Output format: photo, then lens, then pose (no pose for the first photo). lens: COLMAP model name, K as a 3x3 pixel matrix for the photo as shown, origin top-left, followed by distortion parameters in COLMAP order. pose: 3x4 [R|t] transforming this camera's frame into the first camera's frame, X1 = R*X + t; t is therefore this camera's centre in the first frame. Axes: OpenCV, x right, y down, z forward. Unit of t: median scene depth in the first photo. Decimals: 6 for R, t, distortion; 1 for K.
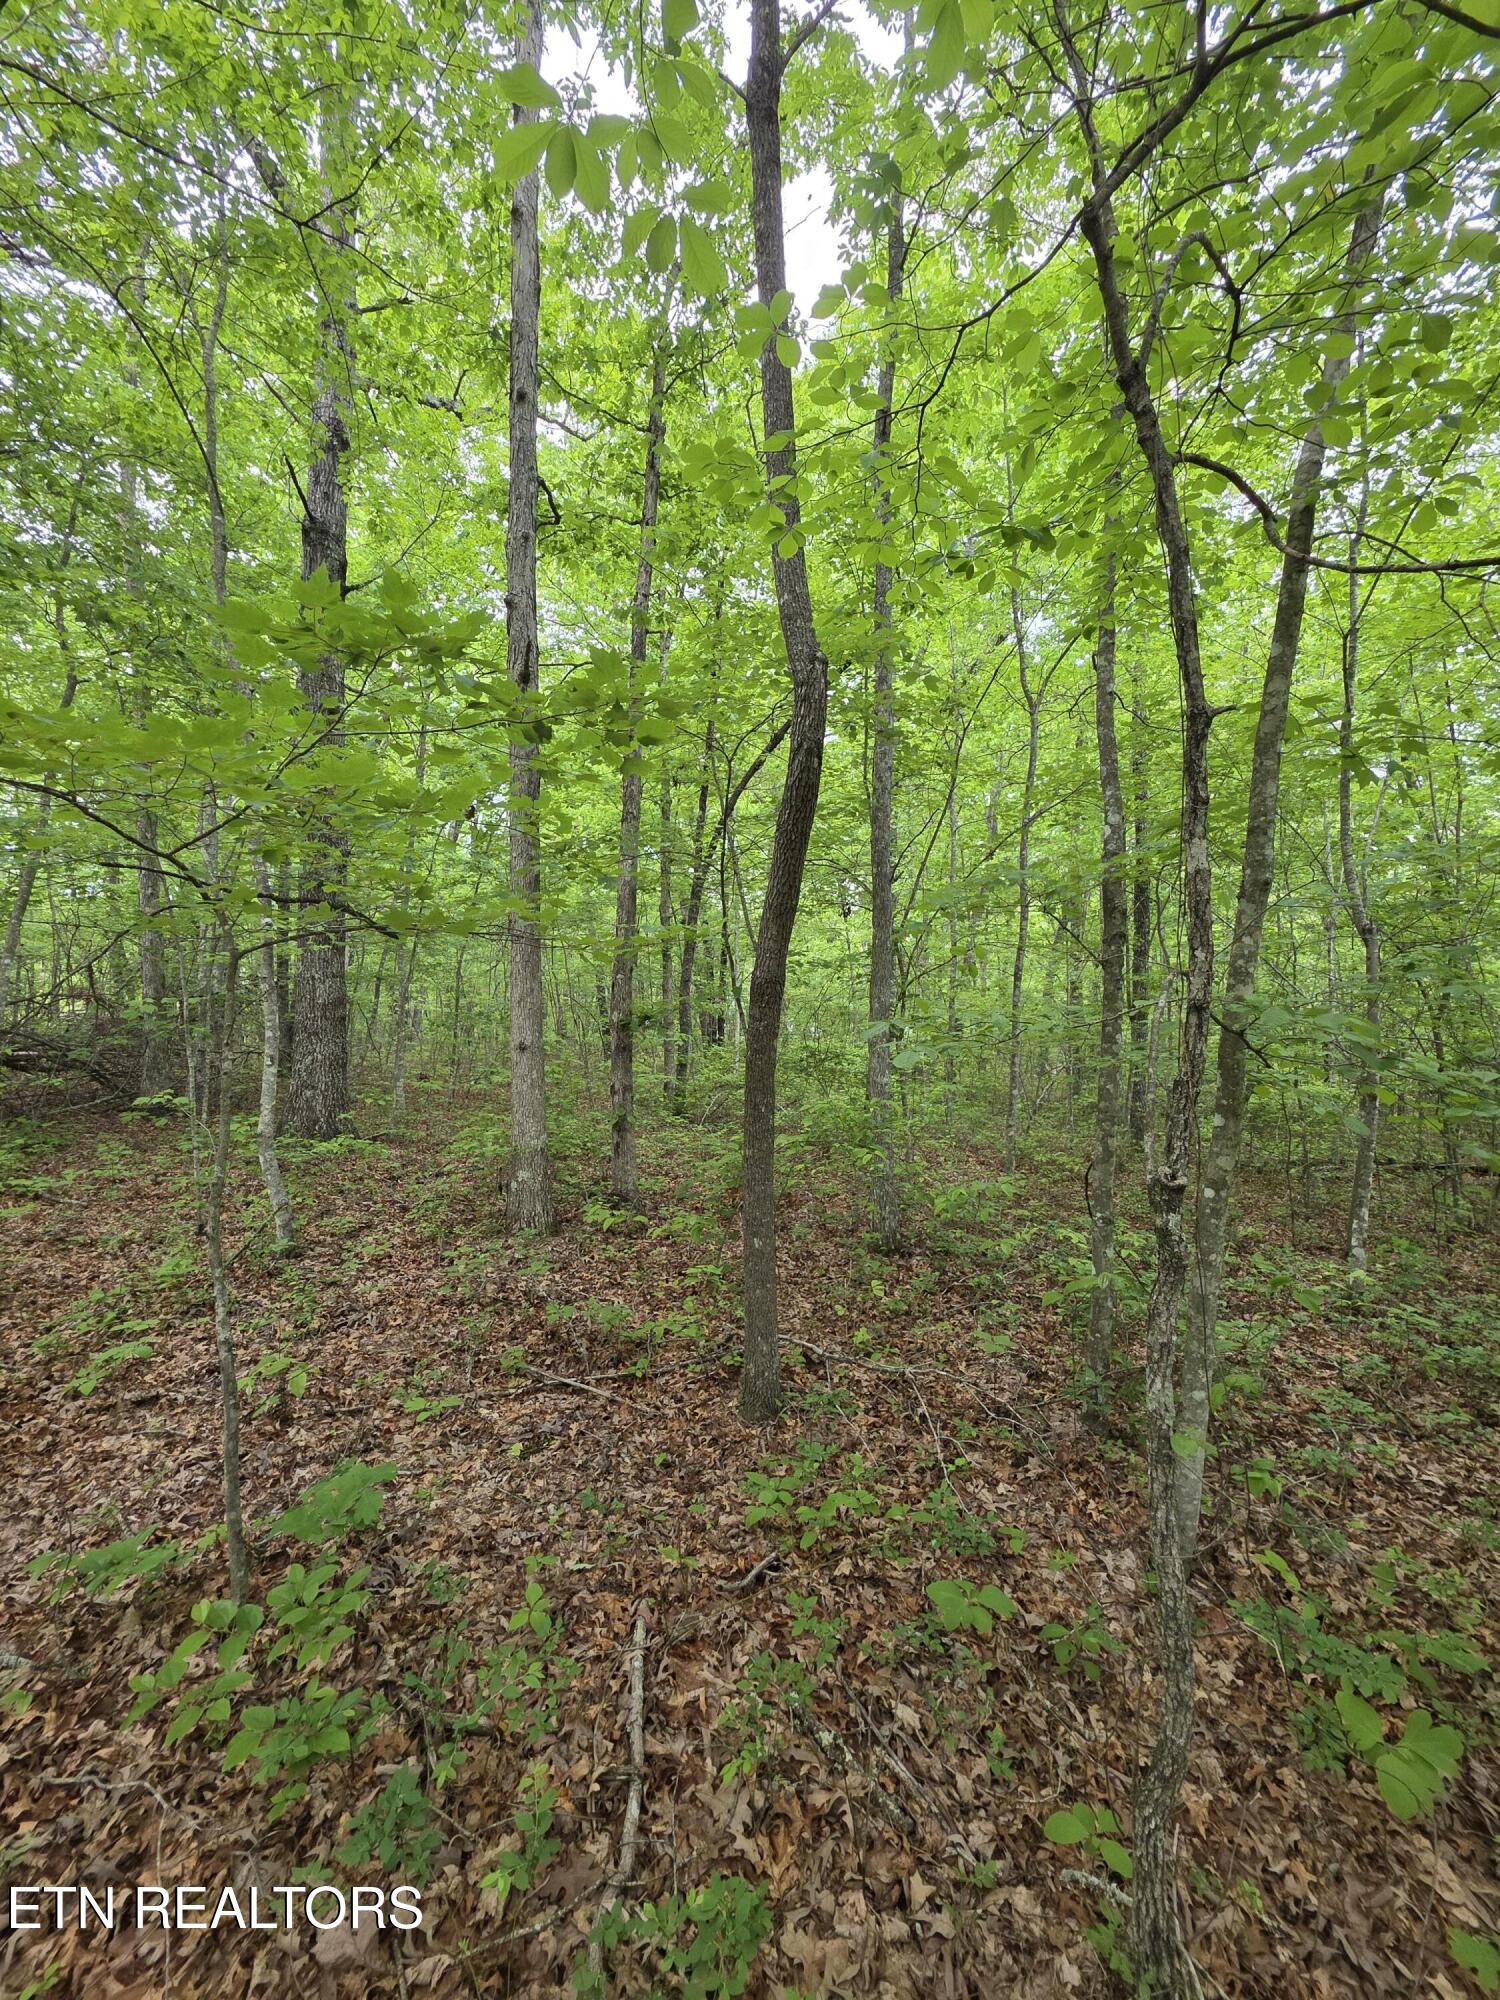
lens RADIAL K [[794.7, 0, 754.1], [0, 794.7, 999.7], [0, 0, 1]] dist [0.001423, 0.000060]
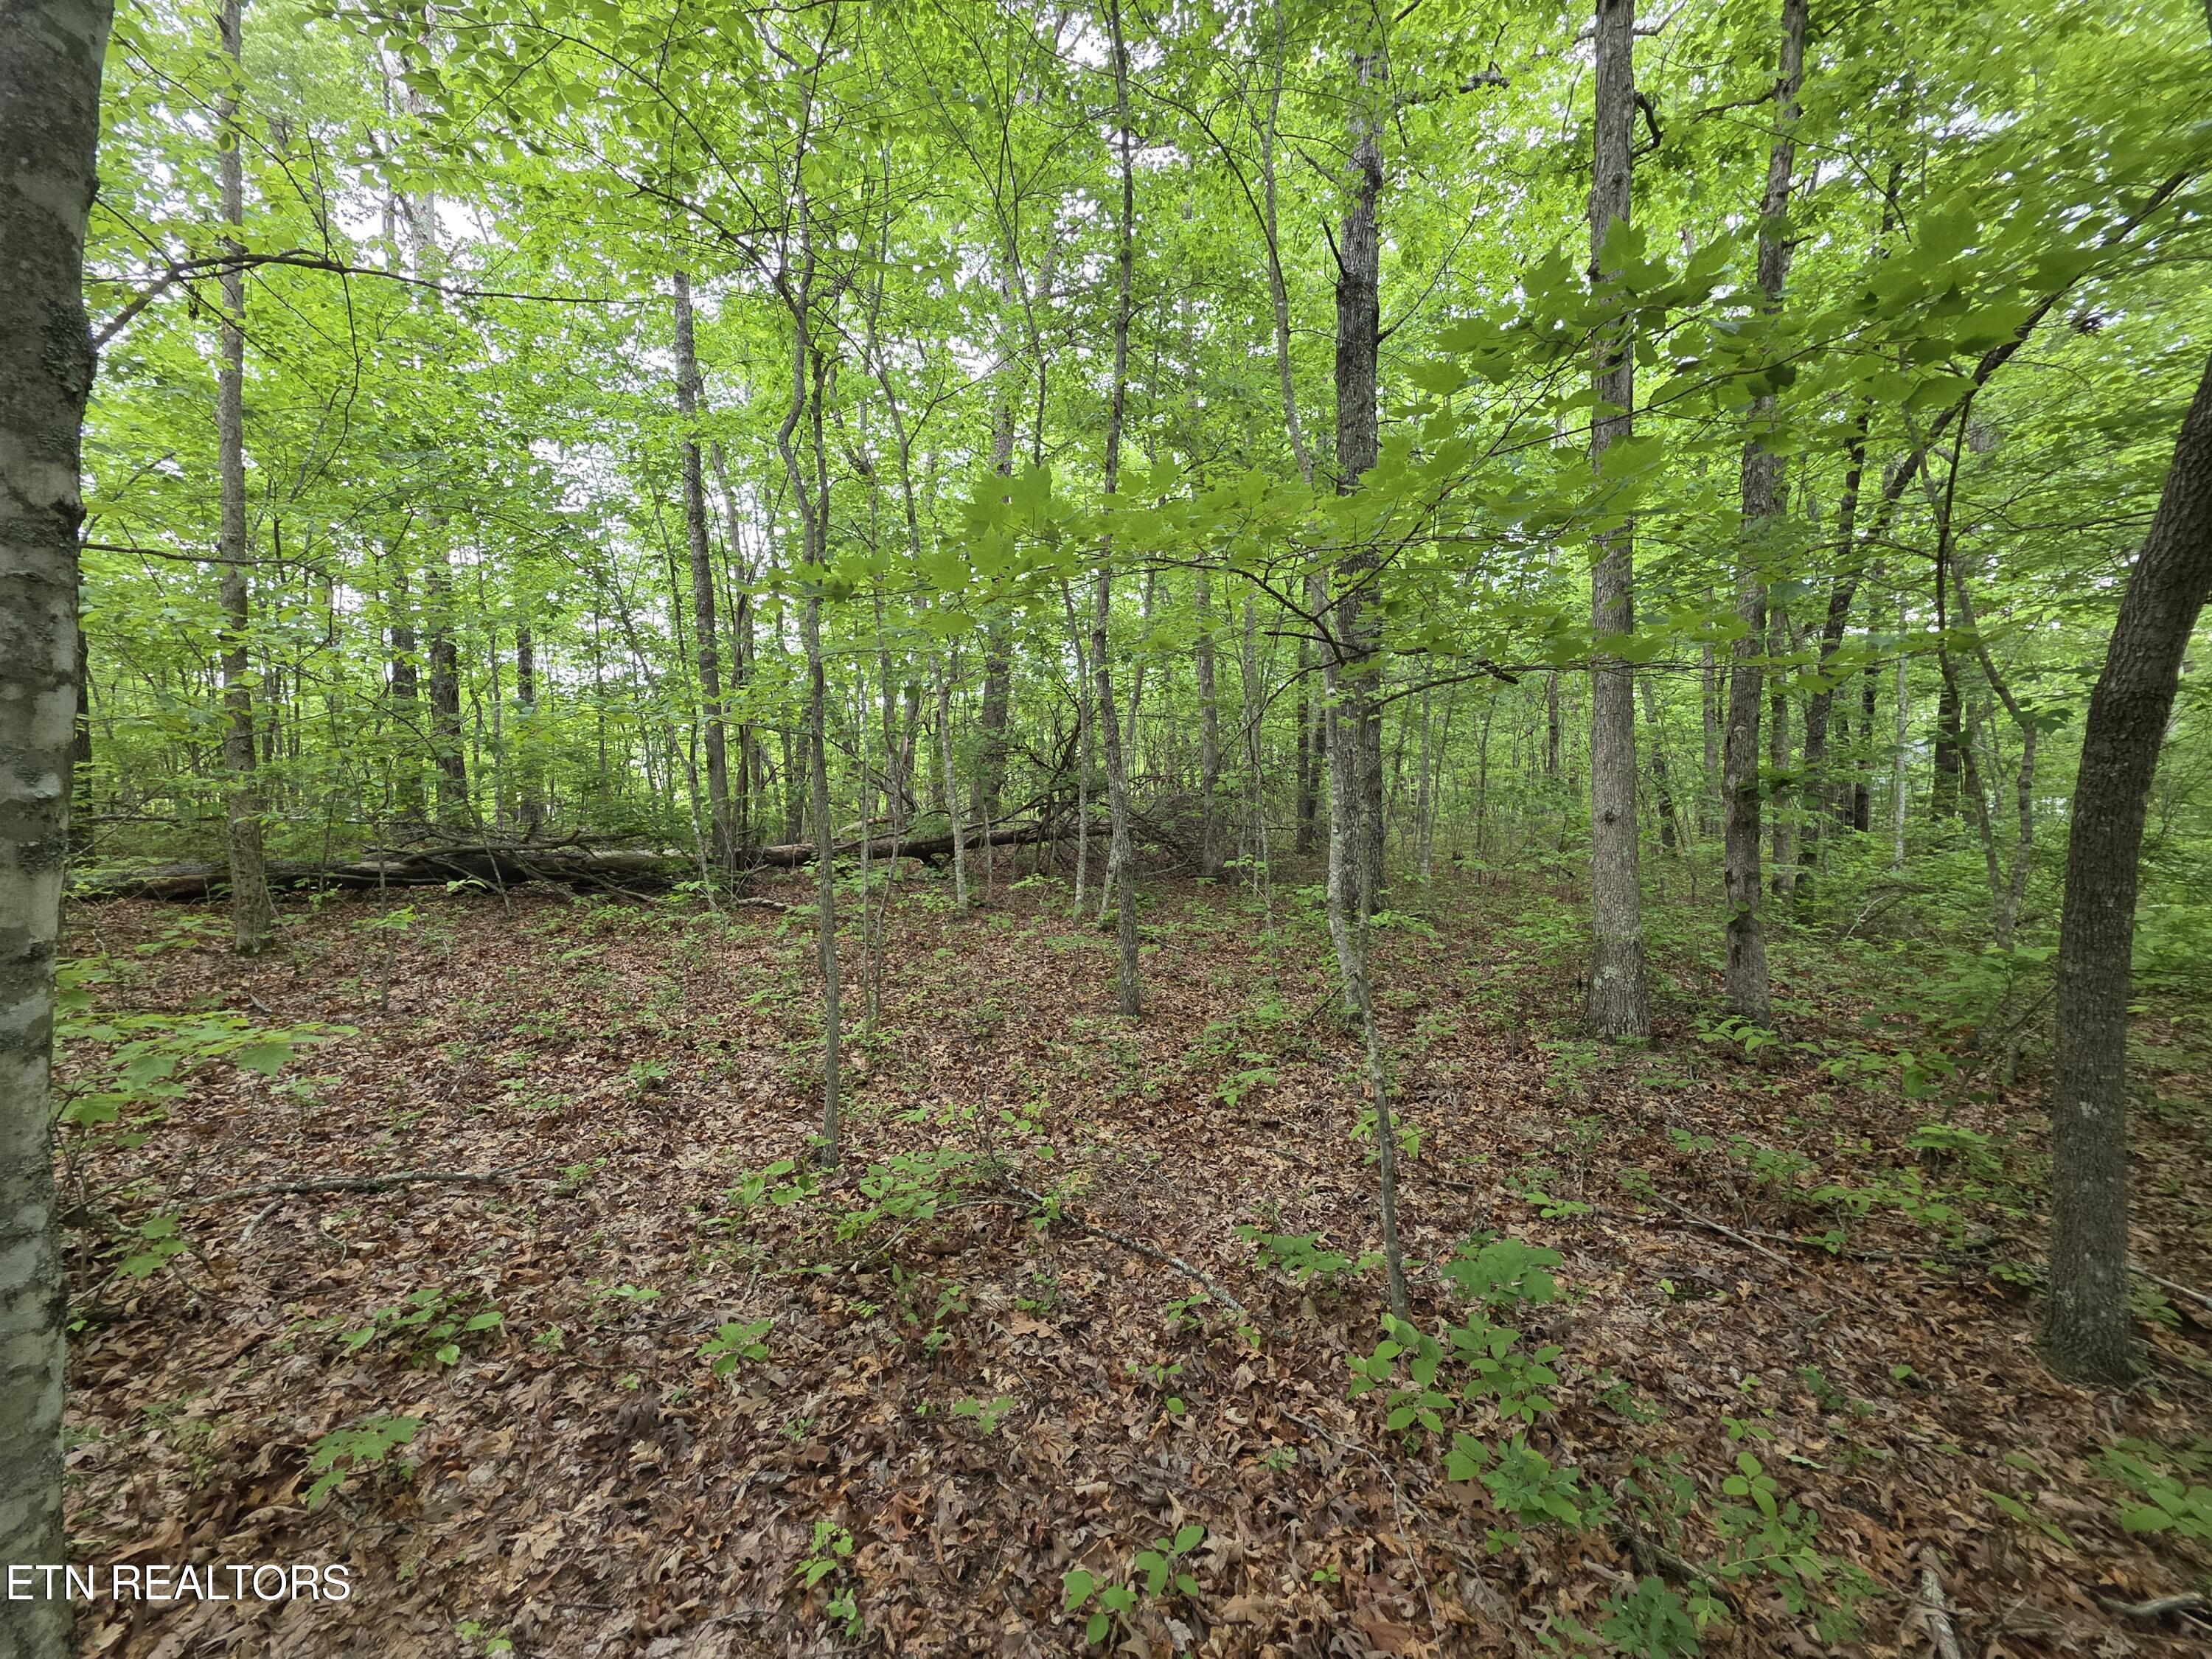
lens RADIAL K [[878.9, 0, 1109.4], [0, 878.9, 827.2], [0, 0, 1]] dist [0.001423, 0.000060]
pose [[0.744110, 0.013120, -0.667928, -0.105465], [0.022757, 0.998729, 0.044970, 0.024652], [0.667669, -0.048663, 0.742866, -0.046117]]
